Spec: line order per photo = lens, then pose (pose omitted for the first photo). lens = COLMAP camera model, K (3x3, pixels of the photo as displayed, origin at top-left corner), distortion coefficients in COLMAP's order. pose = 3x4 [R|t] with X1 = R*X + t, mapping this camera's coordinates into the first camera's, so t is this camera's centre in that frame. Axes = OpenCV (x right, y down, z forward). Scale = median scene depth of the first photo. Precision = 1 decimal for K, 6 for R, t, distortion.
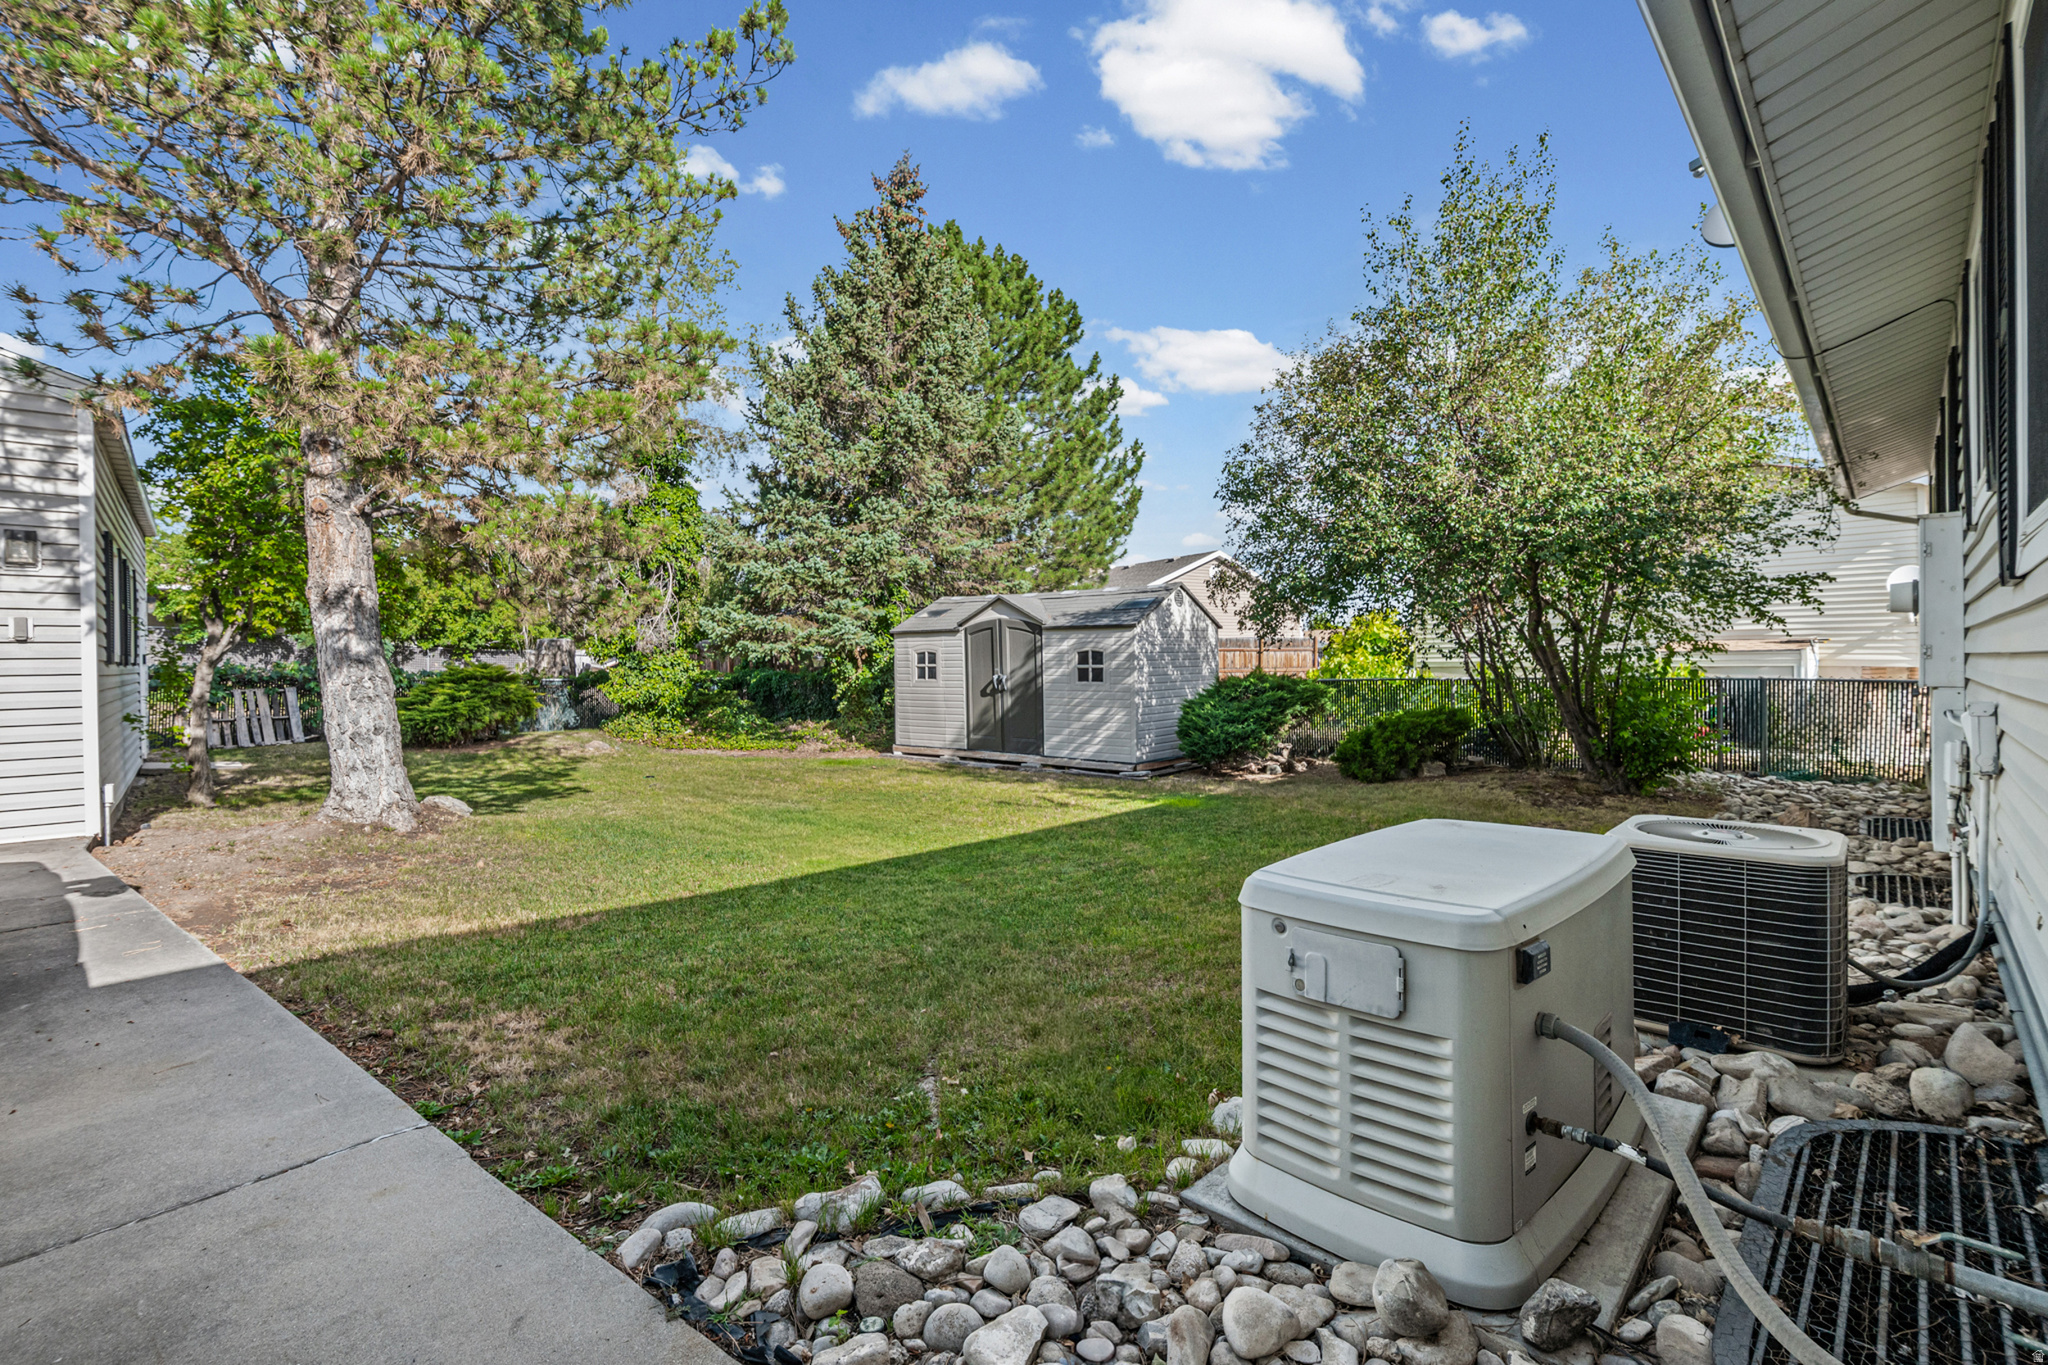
lens RADIAL K [[948.8, 0, 1027.4], [0, 948.8, 678.6], [0, 0, 1]] dist [0.000611, 0.000315]
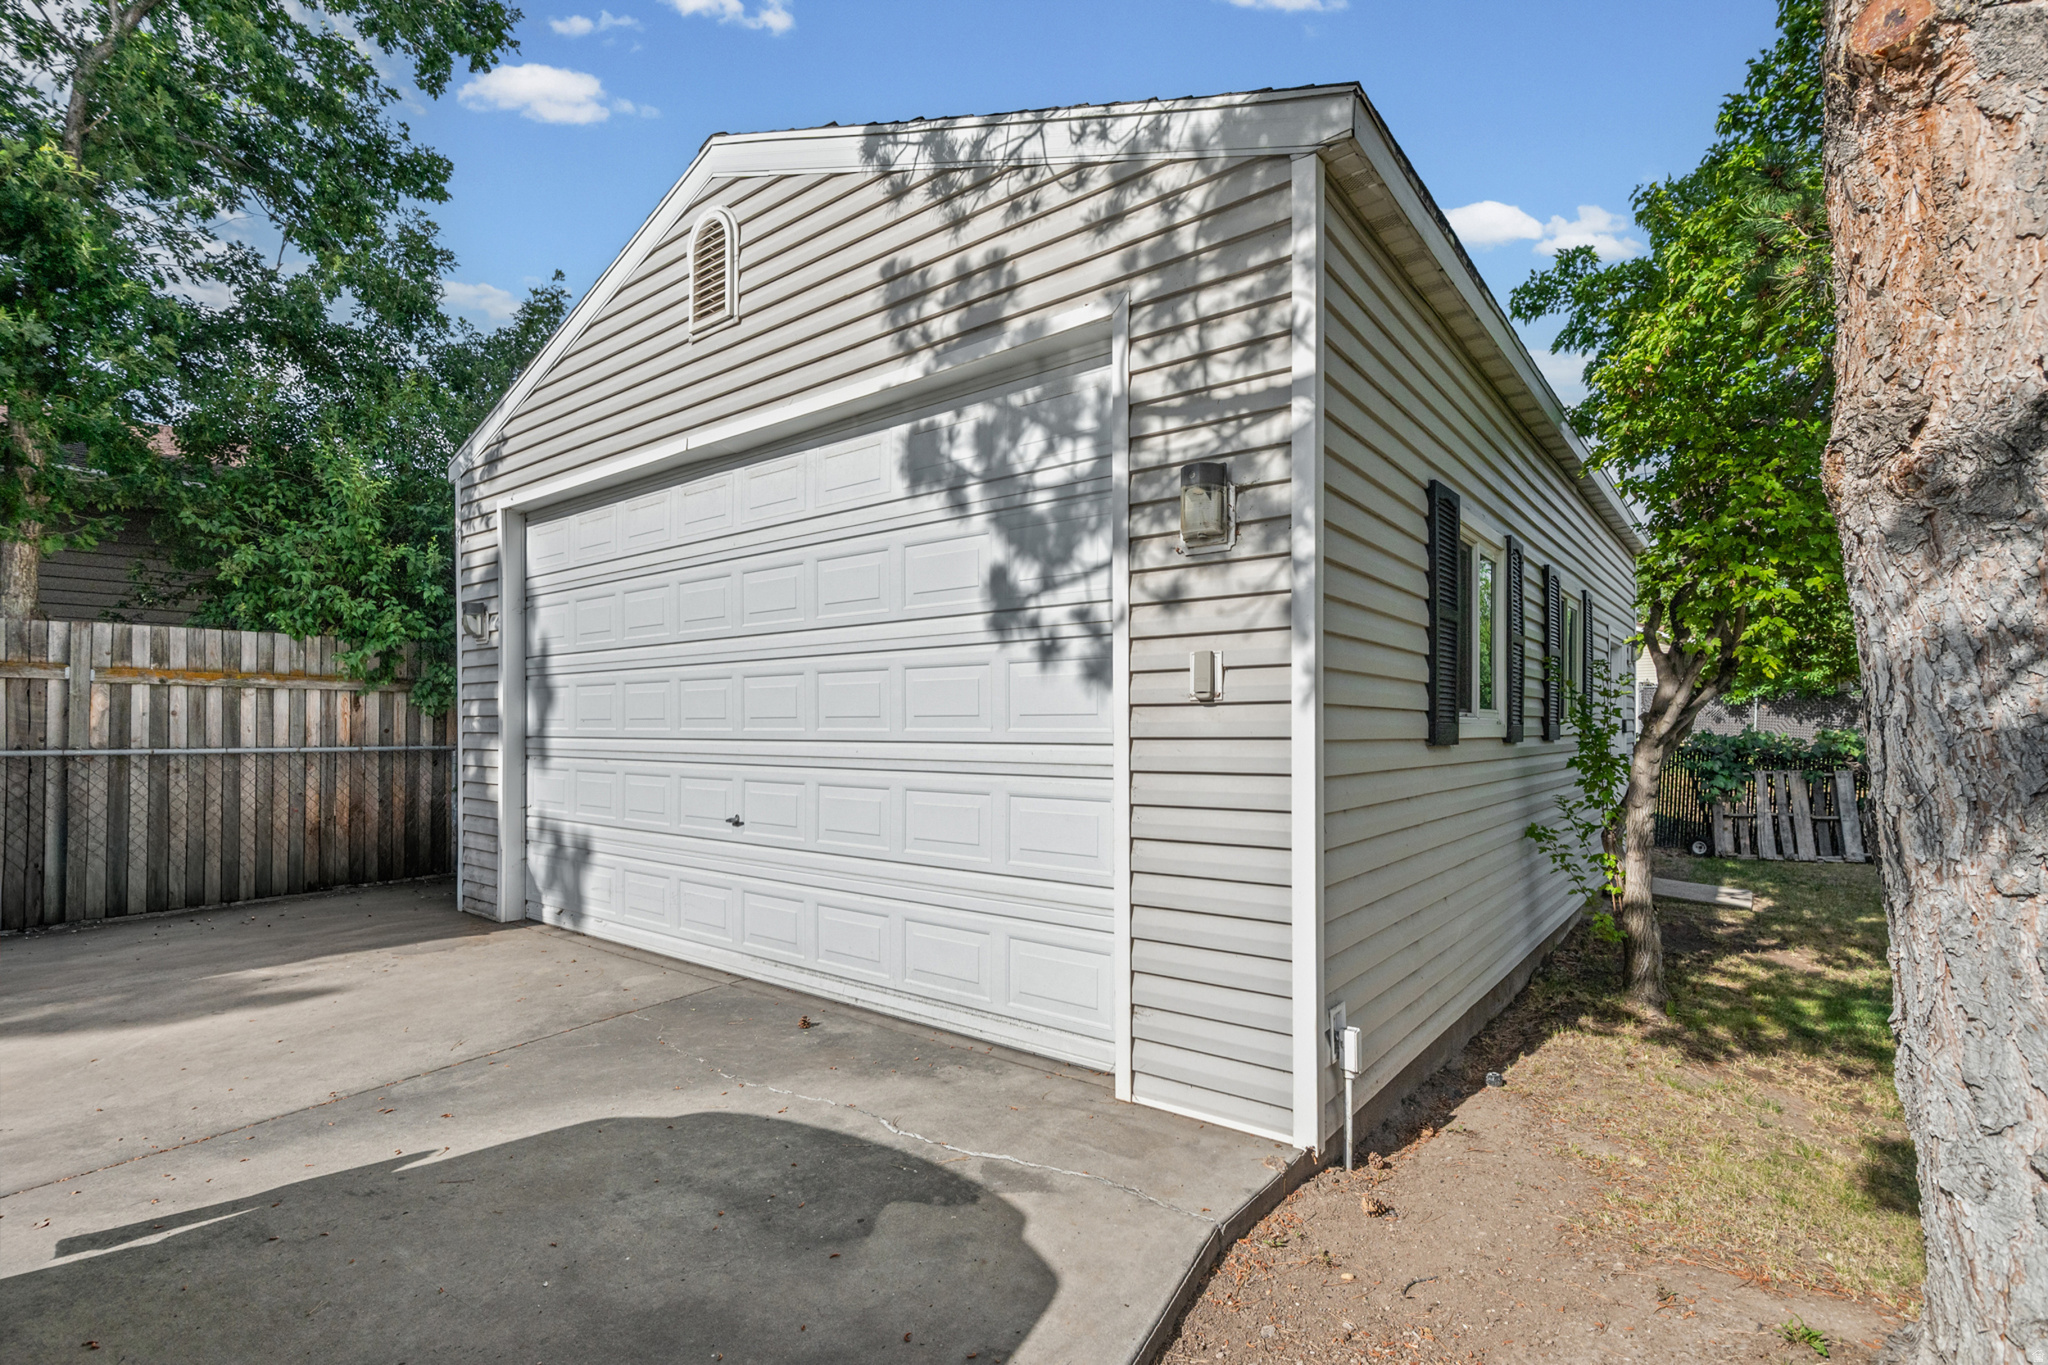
lens RADIAL K [[1031.4, 0, 957.6], [0, 1031.4, 758.4], [0, 0, 1]] dist [0.004151, 0.000905]
pose [[0.195195, 0.025860, -0.980424, -0.228263], [-0.003285, 0.999664, 0.025713, -0.015198], [0.980759, -0.001799, 0.195214, 0.303310]]
